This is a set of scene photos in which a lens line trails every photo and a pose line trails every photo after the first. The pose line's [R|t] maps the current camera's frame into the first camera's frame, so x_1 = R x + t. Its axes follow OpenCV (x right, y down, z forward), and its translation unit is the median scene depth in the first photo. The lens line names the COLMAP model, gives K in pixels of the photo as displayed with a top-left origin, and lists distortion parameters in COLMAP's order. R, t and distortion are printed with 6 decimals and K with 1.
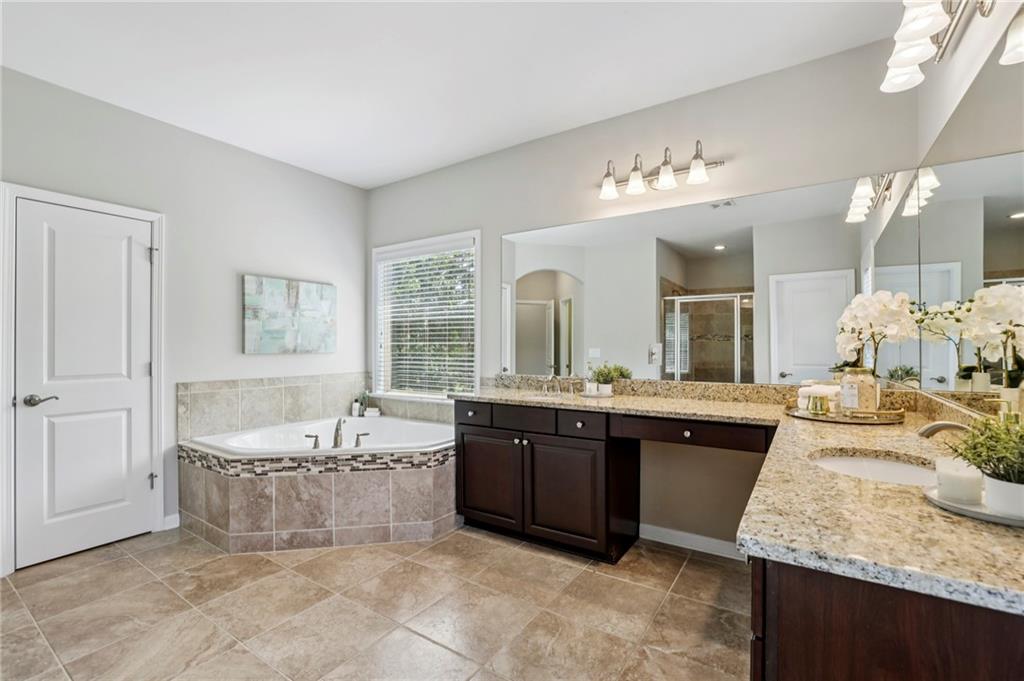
lens RADIAL K [[449.4, 0, 515.5], [0, 449.4, 346.0], [0, 0, 1]] dist [-0.029939, 0.001085]
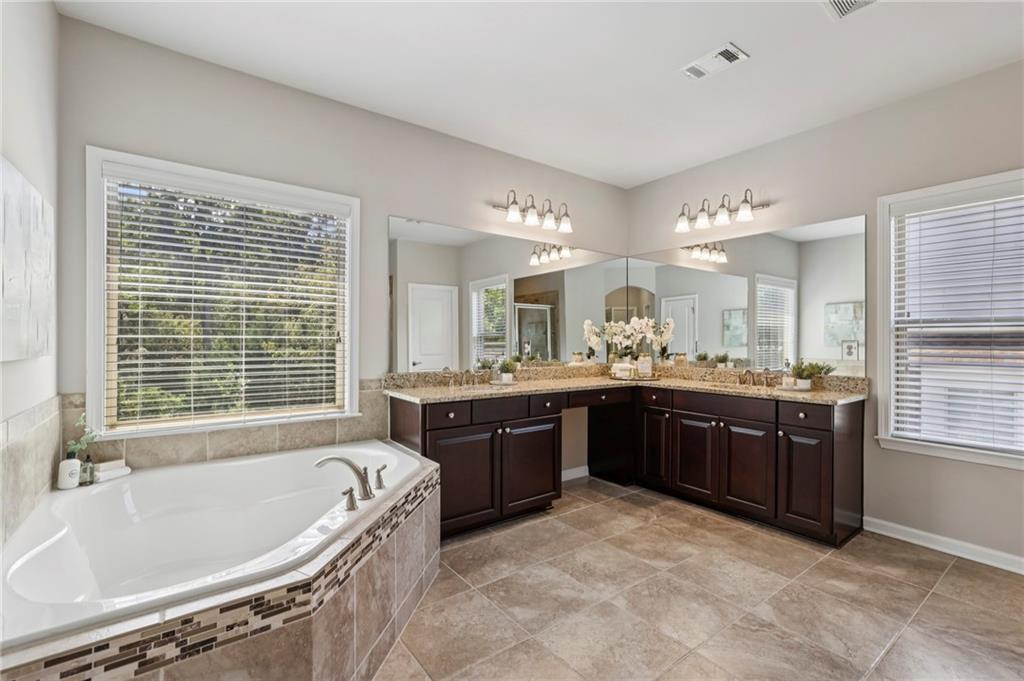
lens RADIAL K [[449.4, 0, 514.9], [0, 449.4, 339.2], [0, 0, 1]] dist [-0.029939, 0.001085]
pose [[0.344359, 0.002984, 0.938833, -1.001629], [-0.003701, 0.999991, -0.001821, -0.005715], [-0.938831, -0.002848, 0.344367, 0.612871]]
